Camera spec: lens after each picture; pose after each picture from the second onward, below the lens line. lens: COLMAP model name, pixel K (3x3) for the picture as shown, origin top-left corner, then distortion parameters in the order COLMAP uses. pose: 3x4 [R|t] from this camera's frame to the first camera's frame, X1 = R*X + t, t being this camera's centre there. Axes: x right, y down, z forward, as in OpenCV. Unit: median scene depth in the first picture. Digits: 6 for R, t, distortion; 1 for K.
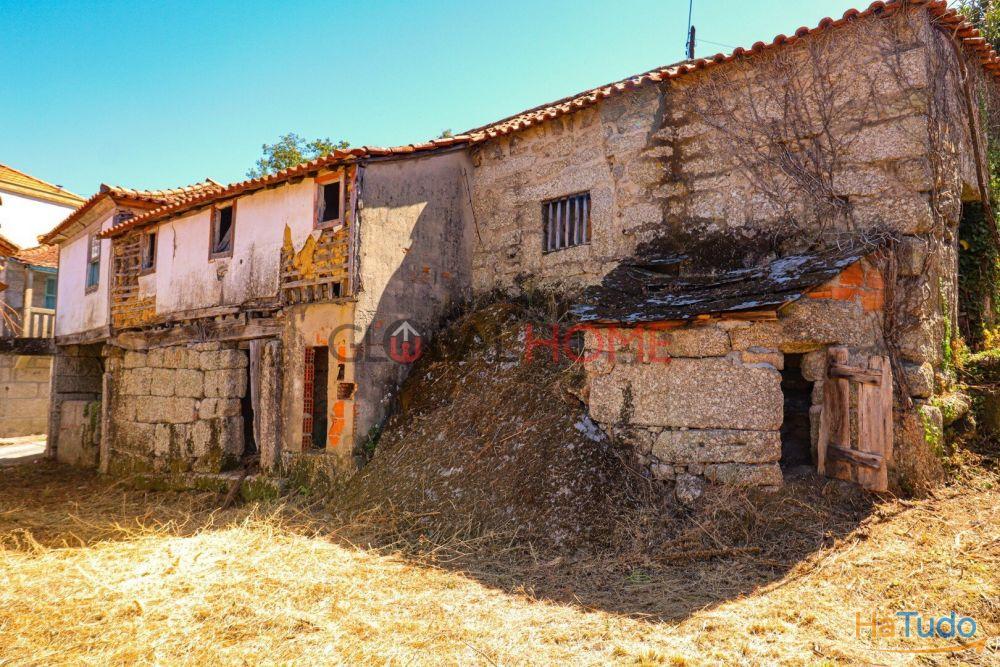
lens RADIAL K [[675.7, 0, 513.7], [0, 675.7, 327.3], [0, 0, 1]] dist [0.011854, -0.011629]
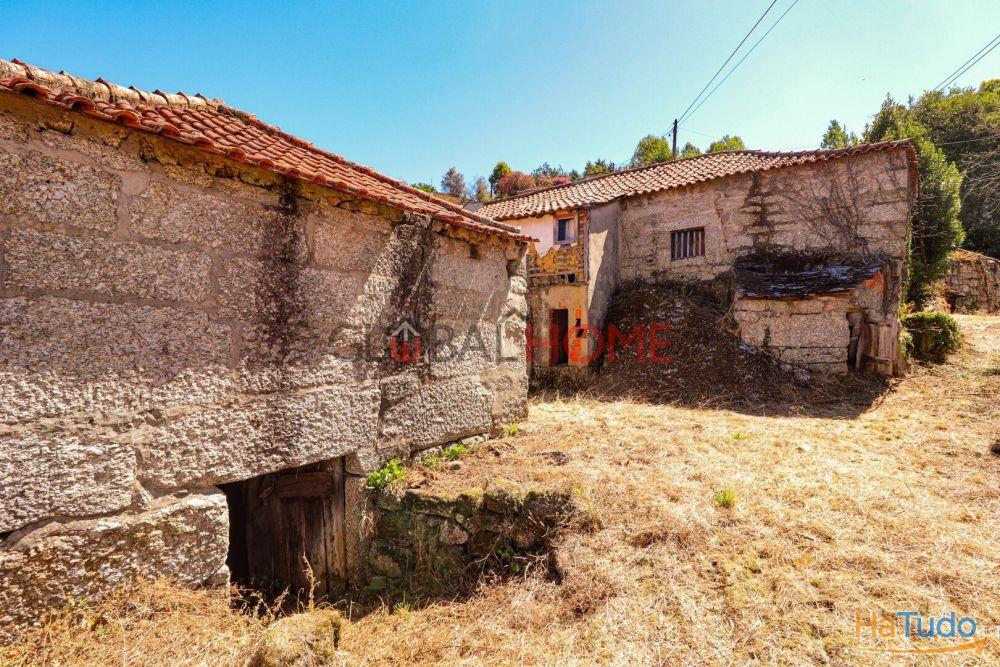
lens RADIAL K [[464.3, 0, 512.2], [0, 464.3, 332.1], [0, 0, 1]] dist [0.001881, -0.013296]
pose [[0.994755, 0.003197, 0.102240, -0.536889], [-0.009475, 0.998094, 0.060976, 0.014785], [-0.101850, -0.061625, 0.992889, -0.235937]]
